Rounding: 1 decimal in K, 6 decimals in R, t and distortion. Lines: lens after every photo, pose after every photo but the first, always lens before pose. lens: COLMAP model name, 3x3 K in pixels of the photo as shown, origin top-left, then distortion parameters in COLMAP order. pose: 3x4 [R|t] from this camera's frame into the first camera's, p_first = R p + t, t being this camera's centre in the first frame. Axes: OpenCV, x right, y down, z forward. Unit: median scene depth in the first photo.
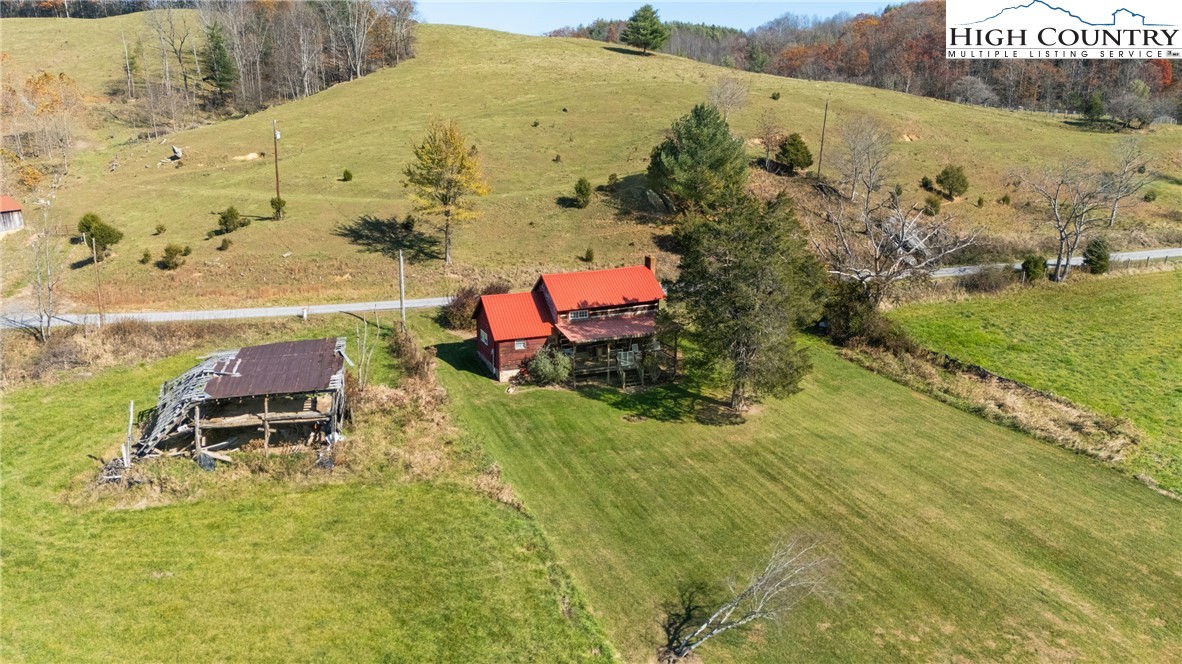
lens RADIAL K [[869.1, 0, 597.3], [0, 869.1, 328.4], [0, 0, 1]] dist [0.060024, -0.045221]
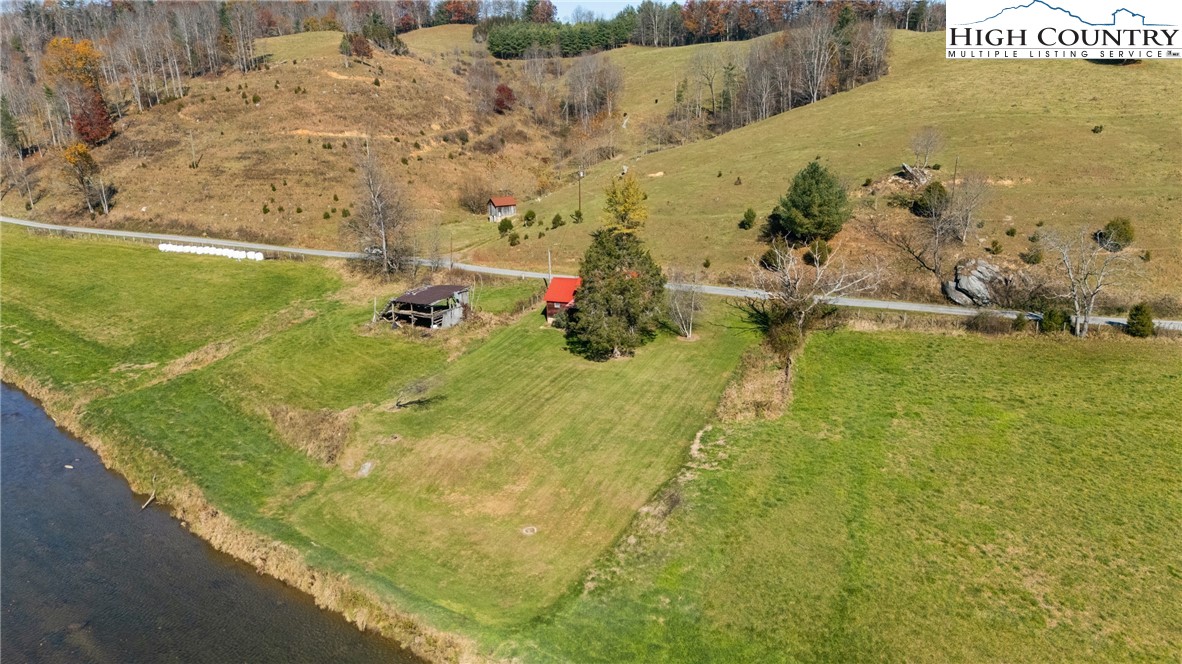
lens RADIAL K [[869.1, 0, 594.0], [0, 869.1, 334.9], [0, 0, 1]] dist [0.060024, -0.045221]
pose [[0.708100, 0.169507, -0.685464, 0.992948], [-0.144807, 0.984986, 0.093986, -0.082786], [0.691104, 0.032709, 0.722015, -0.231837]]
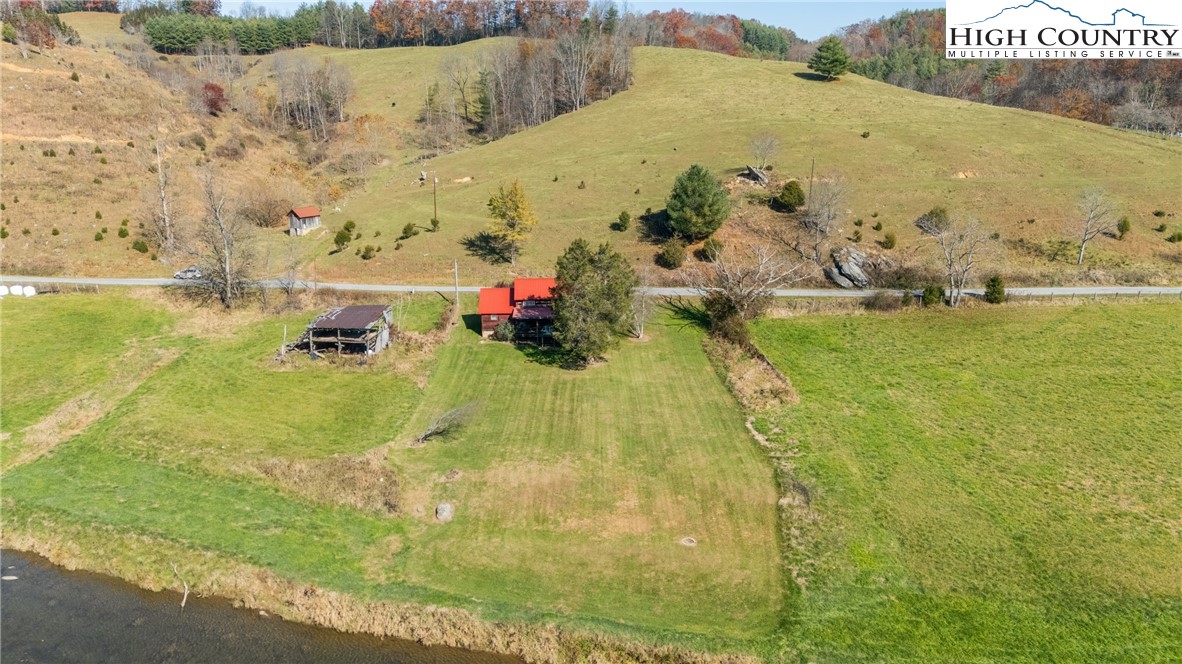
lens RADIAL K [[869.1, 0, 596.2], [0, 869.1, 332.8], [0, 0, 1]] dist [0.060024, -0.045221]
pose [[0.928717, 0.088461, -0.360082, 0.592816], [-0.079040, 0.996035, 0.040836, -0.030701], [0.362267, -0.009464, 0.932027, -0.463446]]
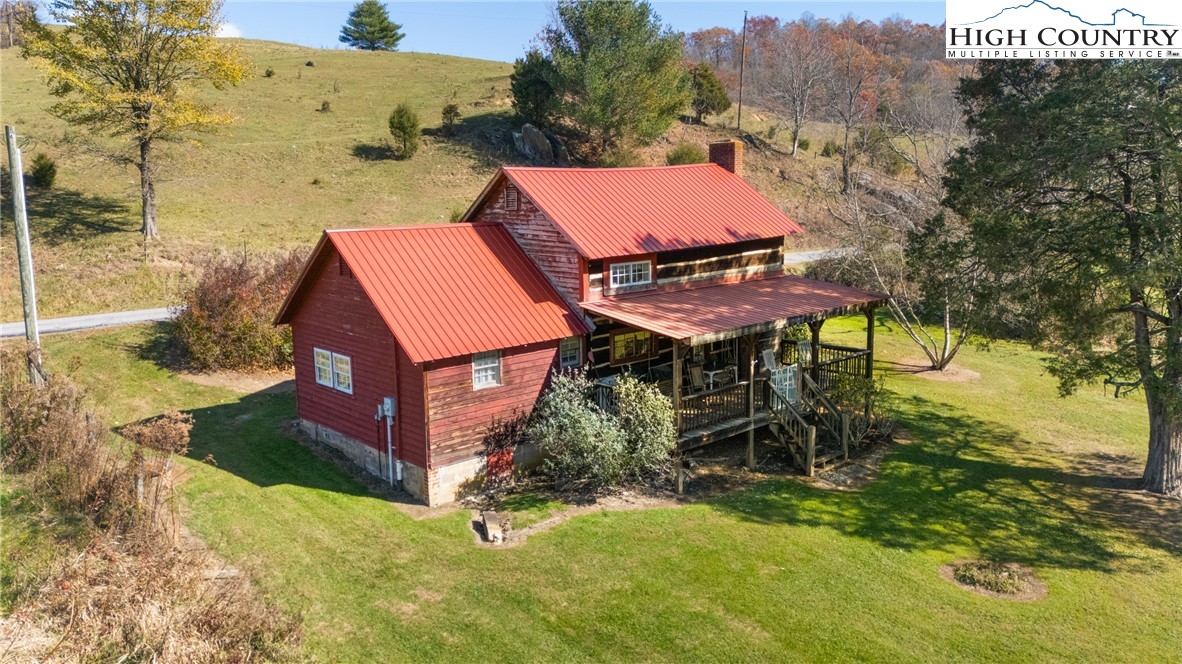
lens RADIAL K [[869.1, 0, 593.9], [0, 869.1, 325.5], [0, 0, 1]] dist [0.060024, -0.045221]
pose [[0.938832, -0.070216, 0.337142, -0.122353], [0.099470, 0.992556, -0.070273, 0.021454], [-0.329698, 0.099511, 0.938827, 0.553057]]
